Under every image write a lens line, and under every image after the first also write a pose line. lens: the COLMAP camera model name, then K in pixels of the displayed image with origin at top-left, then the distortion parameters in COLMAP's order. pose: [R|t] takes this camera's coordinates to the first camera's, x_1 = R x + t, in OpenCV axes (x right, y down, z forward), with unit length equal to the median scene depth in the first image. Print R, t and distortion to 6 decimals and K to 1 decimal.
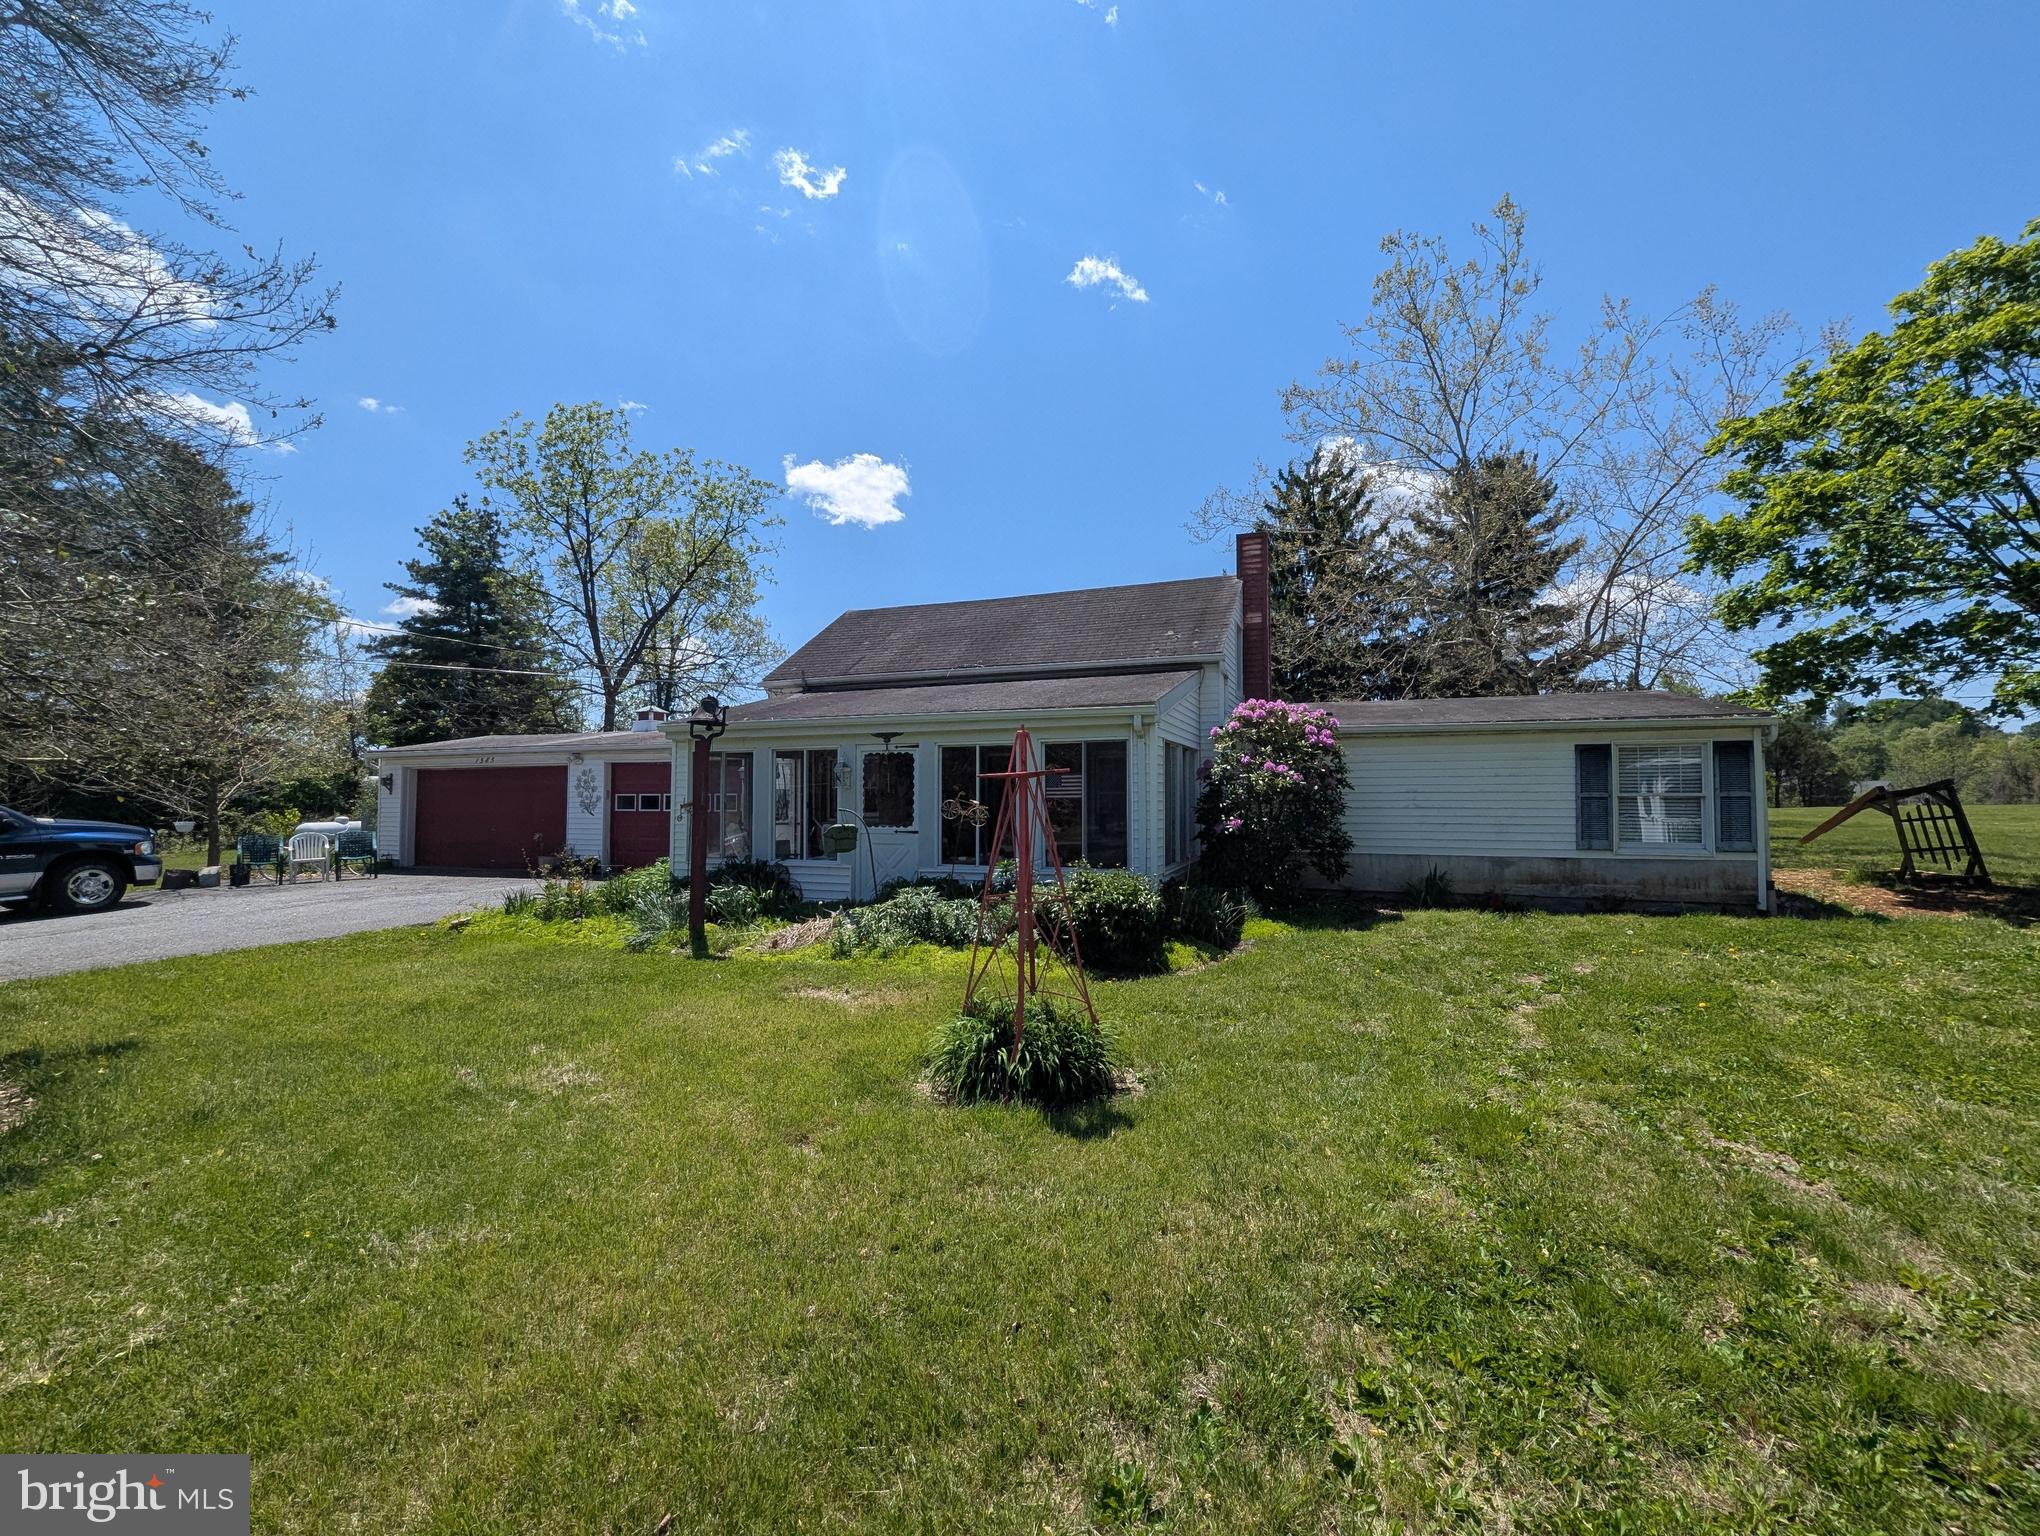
lens RADIAL K [[847.8, 0, 1029.8], [0, 847.8, 770.2], [0, 0, 1]] dist [0.003970, -0.000382]
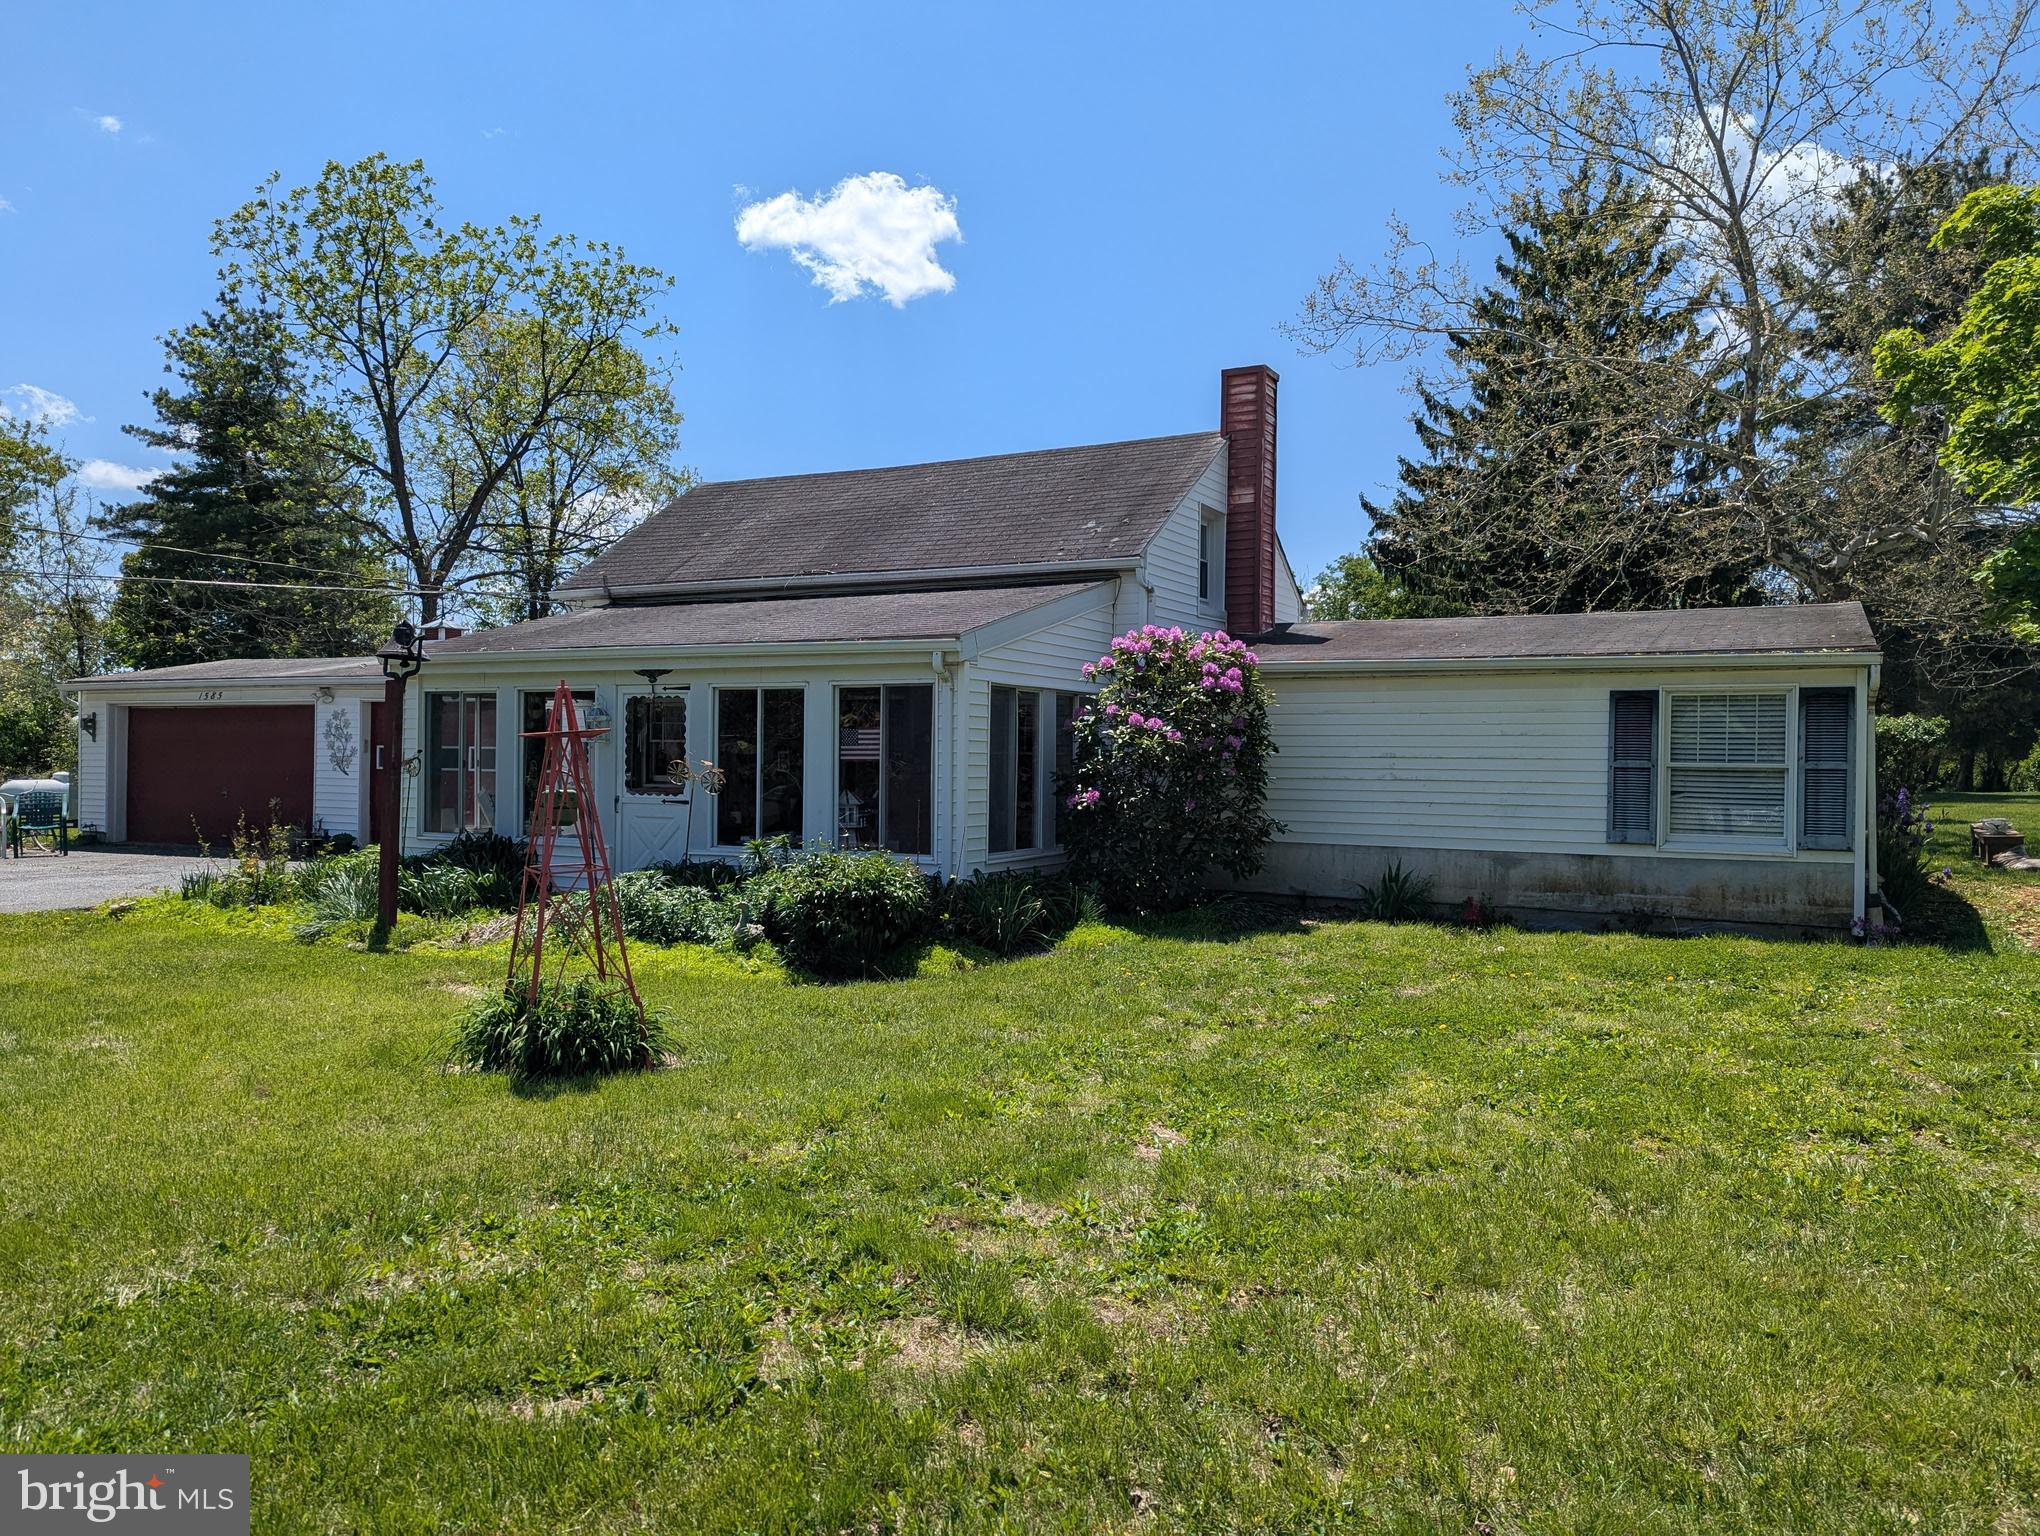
lens RADIAL K [[1441.4, 0, 1019.7], [0, 1441.4, 780.0], [0, 0, 1]] dist [0.051187, -0.029259]
pose [[0.991876, 0.014223, -0.126410, 0.235756], [-0.008046, 0.998754, 0.049247, -0.009099], [0.126953, -0.047830, 0.990755, -0.170274]]
